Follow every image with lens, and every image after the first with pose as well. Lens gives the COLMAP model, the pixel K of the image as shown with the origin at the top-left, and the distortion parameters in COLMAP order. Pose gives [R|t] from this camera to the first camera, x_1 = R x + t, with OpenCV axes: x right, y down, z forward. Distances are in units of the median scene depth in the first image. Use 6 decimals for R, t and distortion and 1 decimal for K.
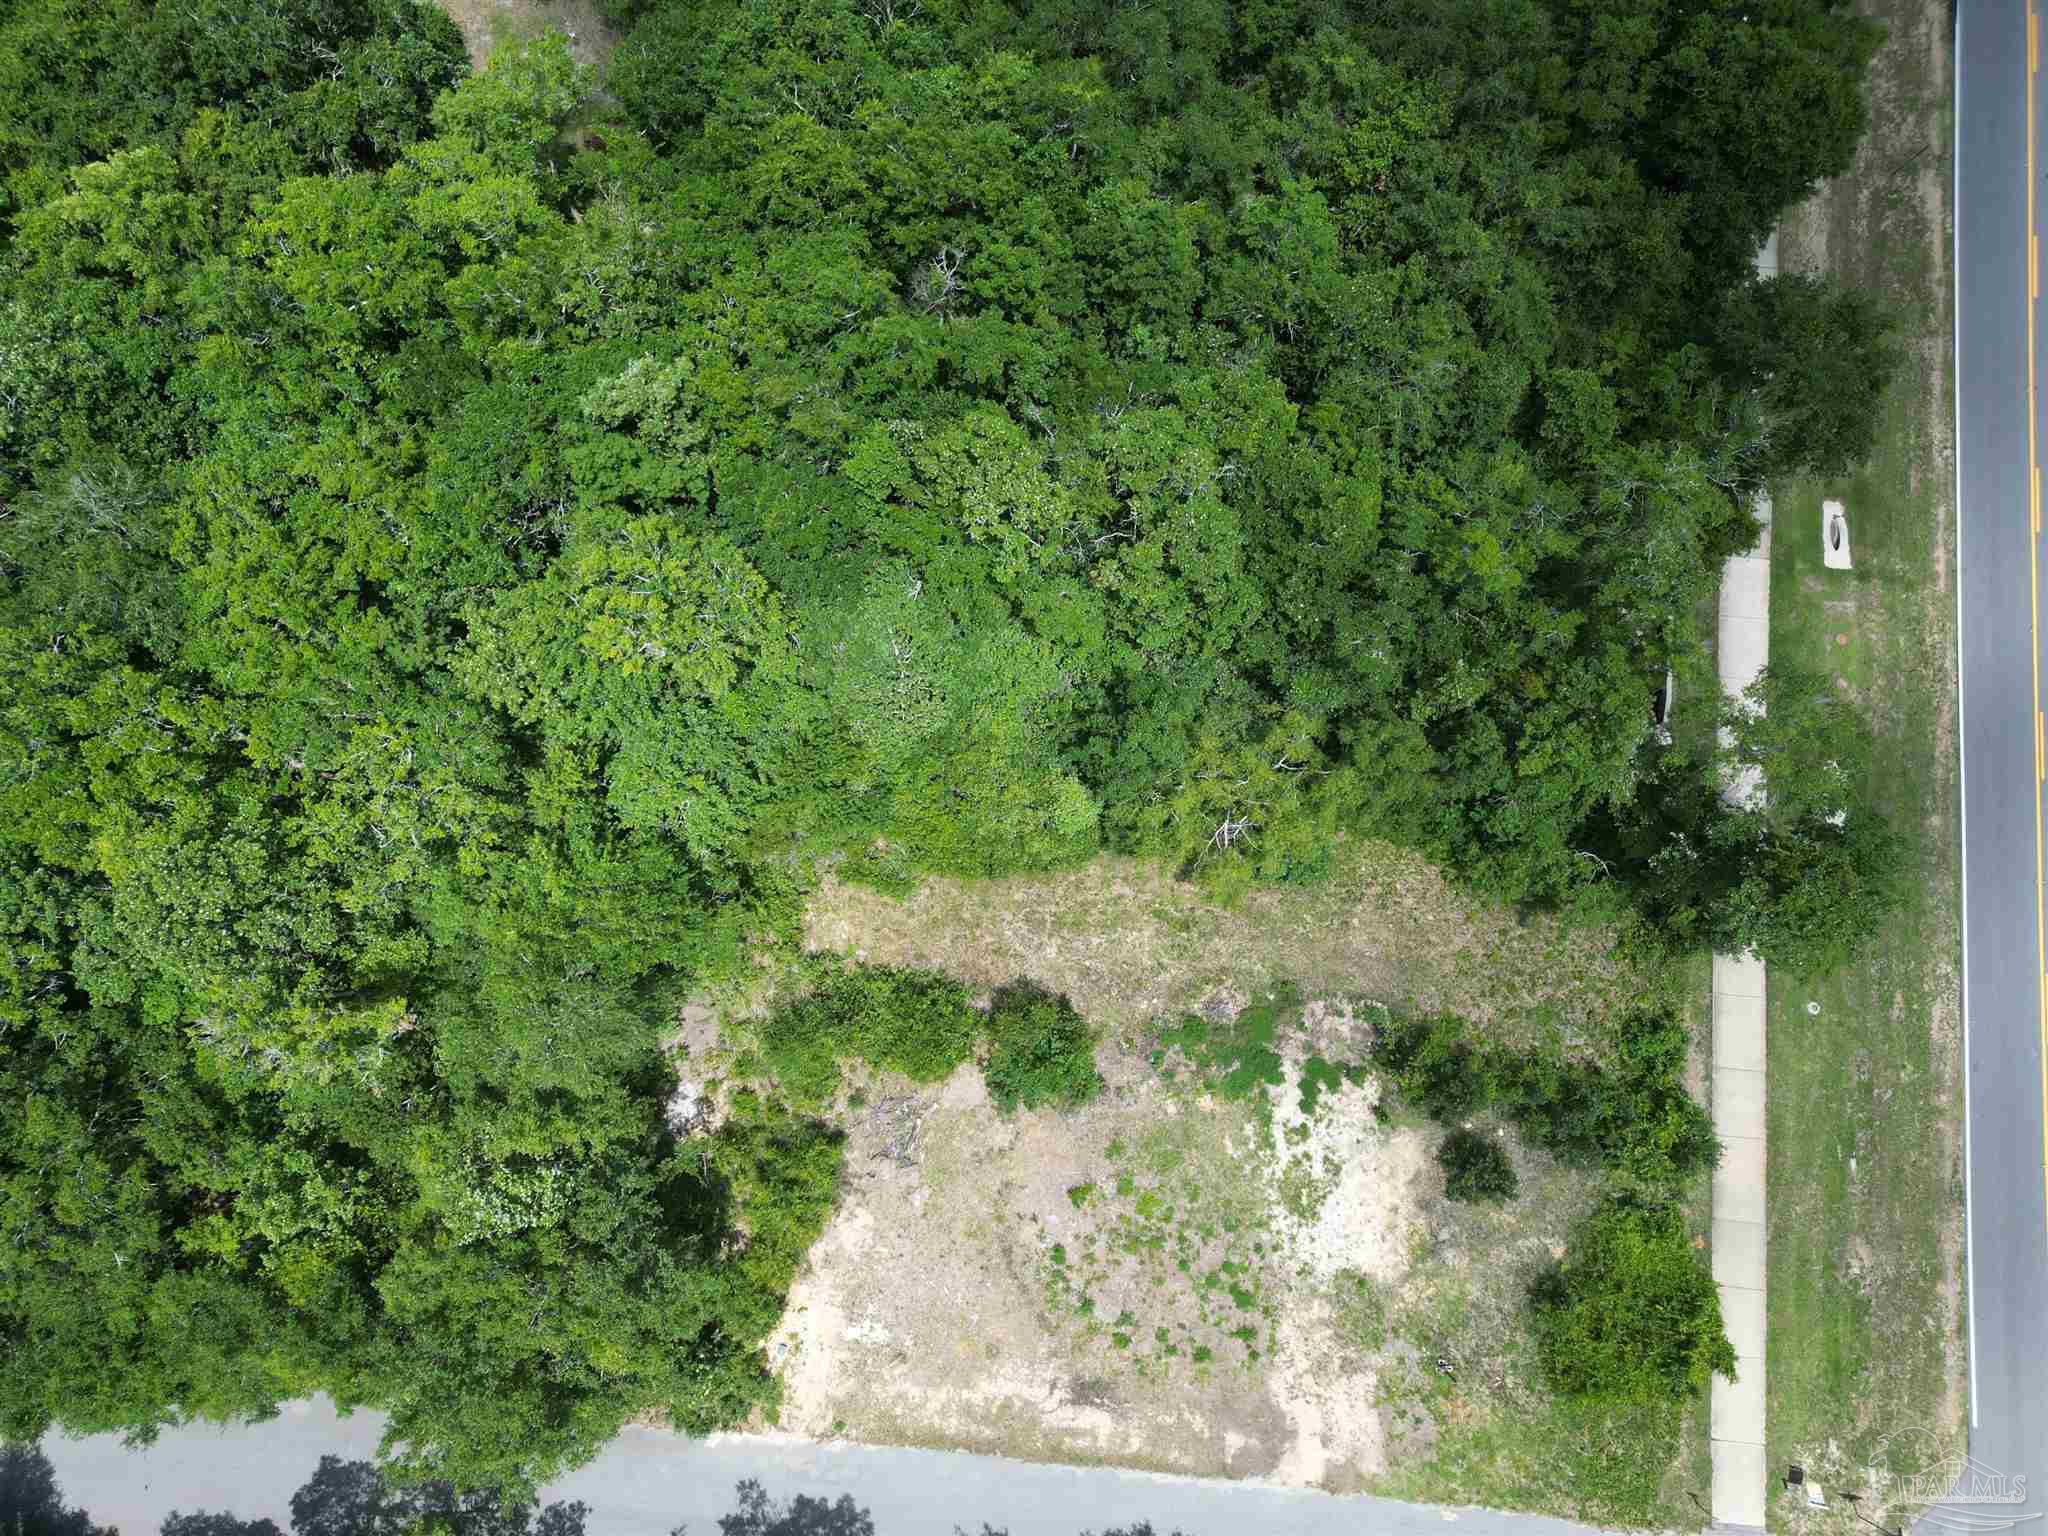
lens RADIAL K [[1428.7, 0, 1025.1], [0, 1428.7, 779.5], [0, 0, 1]] dist [0.067679, -0.056754]
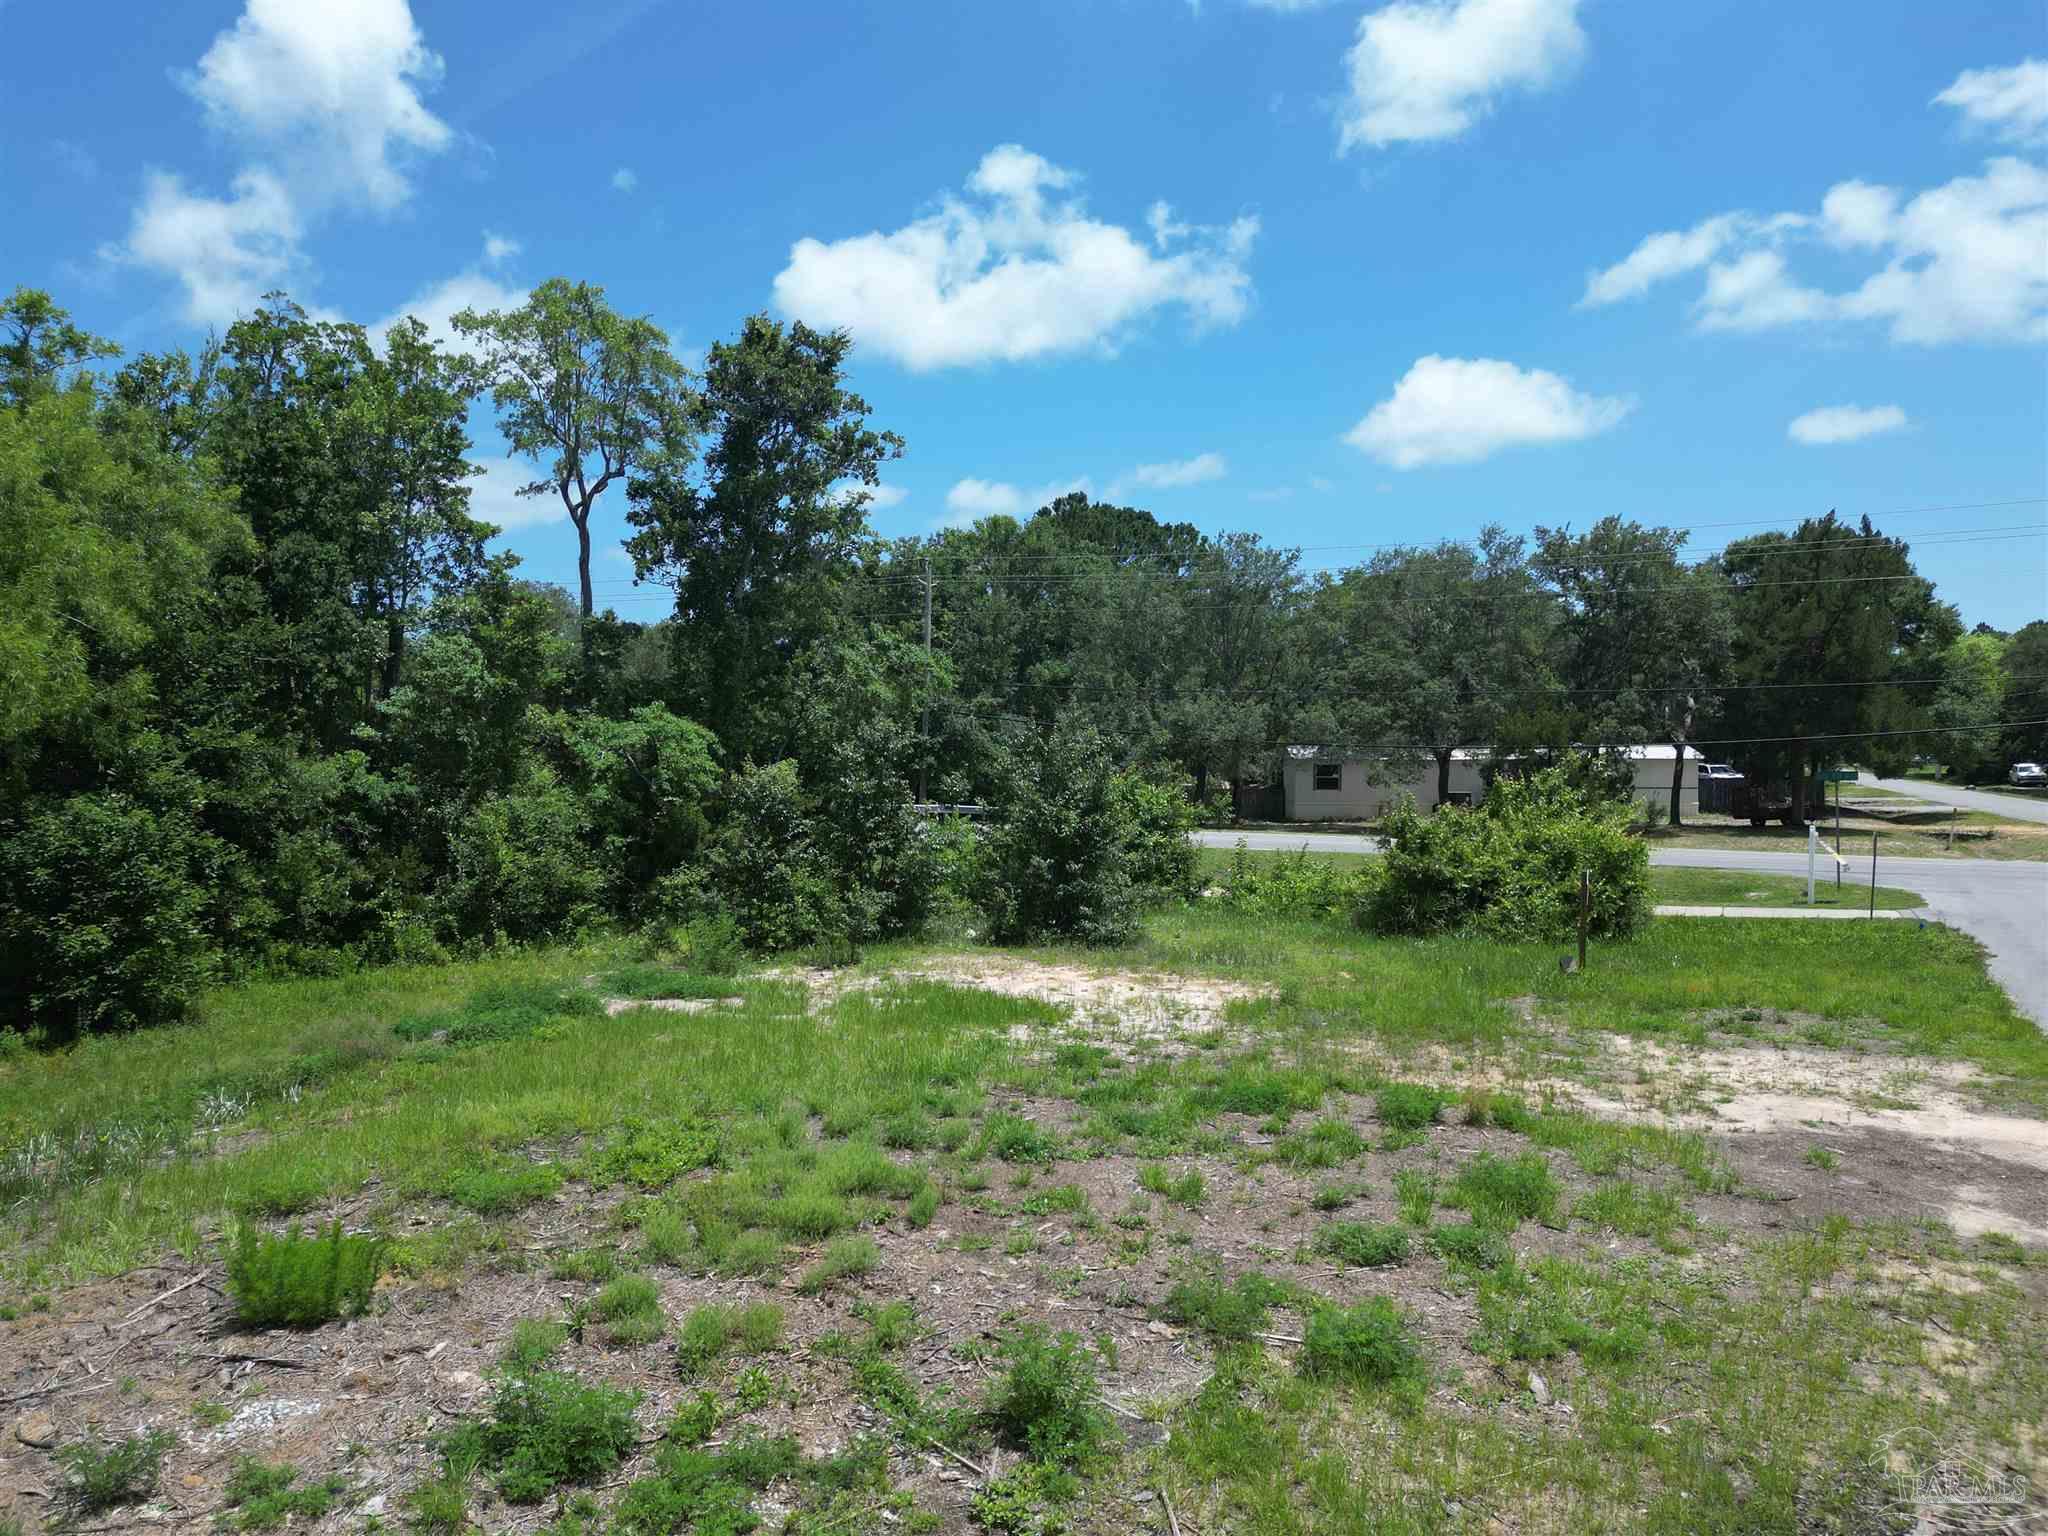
lens RADIAL K [[1428.7, 0, 1013.0], [0, 1428.7, 761.3], [0, 0, 1]] dist [0.067679, -0.056754]
pose [[0.365563, -0.004511, 0.930776, -0.066856], [0.917978, 0.167072, -0.359727, 0.397442], [-0.153884, 0.985934, 0.065216, 0.941142]]
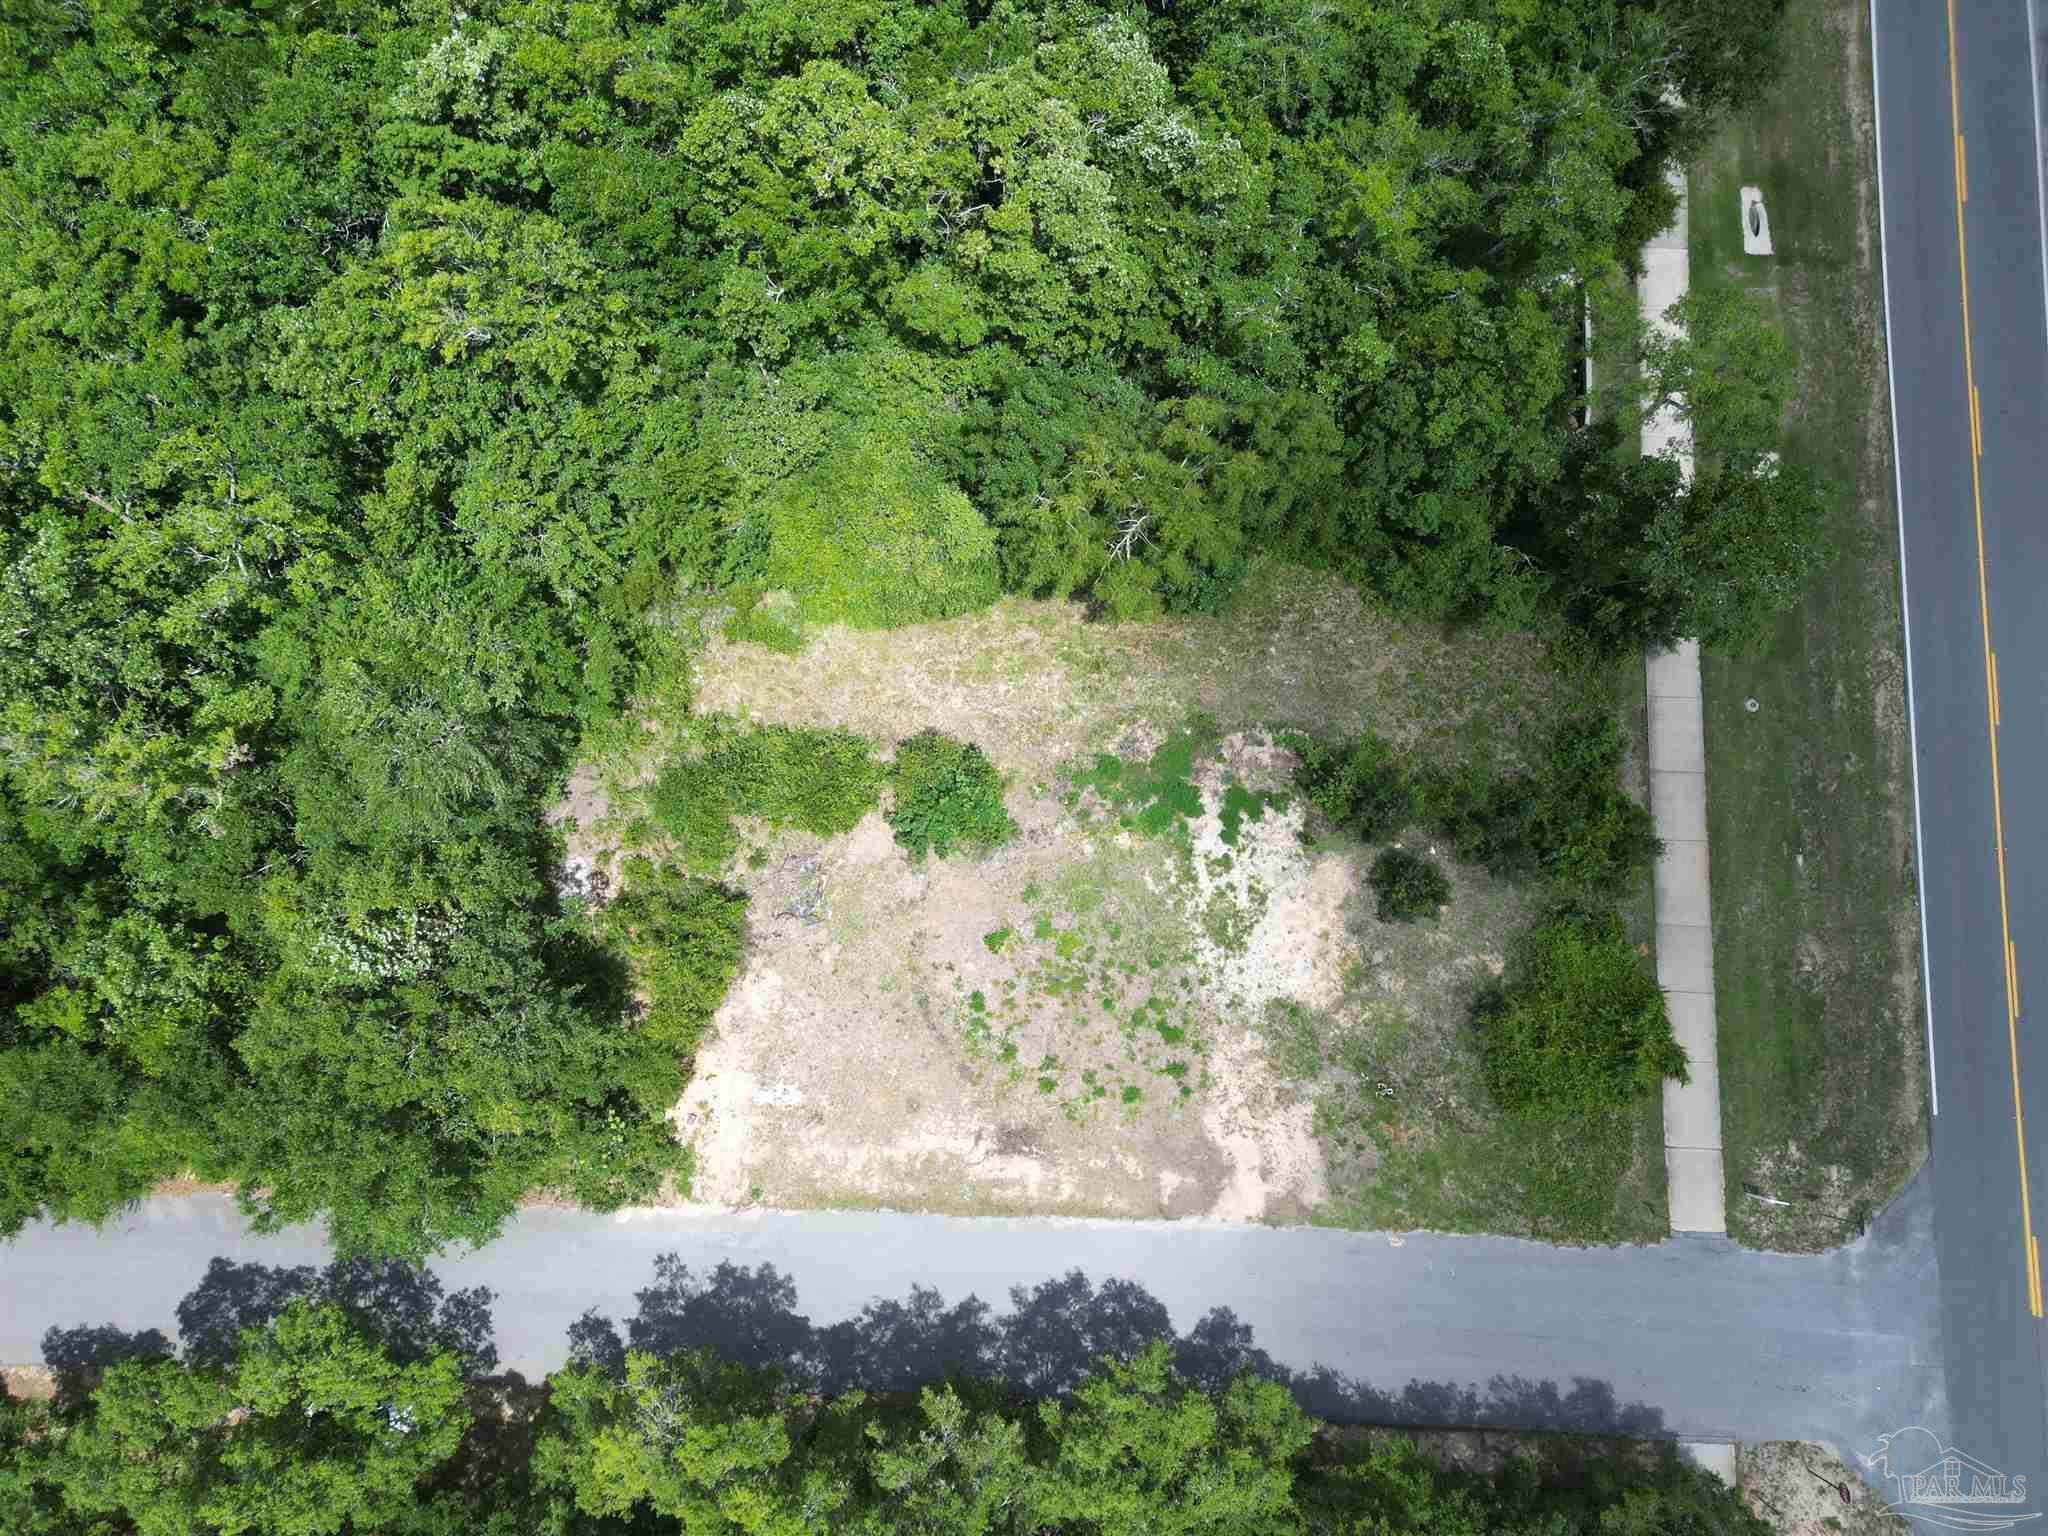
lens RADIAL K [[1428.7, 0, 1019.7], [0, 1428.7, 764.0], [0, 0, 1]] dist [0.067679, -0.056754]
pose [[0.998182, -0.058940, 0.012627, 0.049301], [0.058734, 0.998144, 0.016088, 0.159699], [-0.013552, -0.015317, 0.999791, 0.054151]]
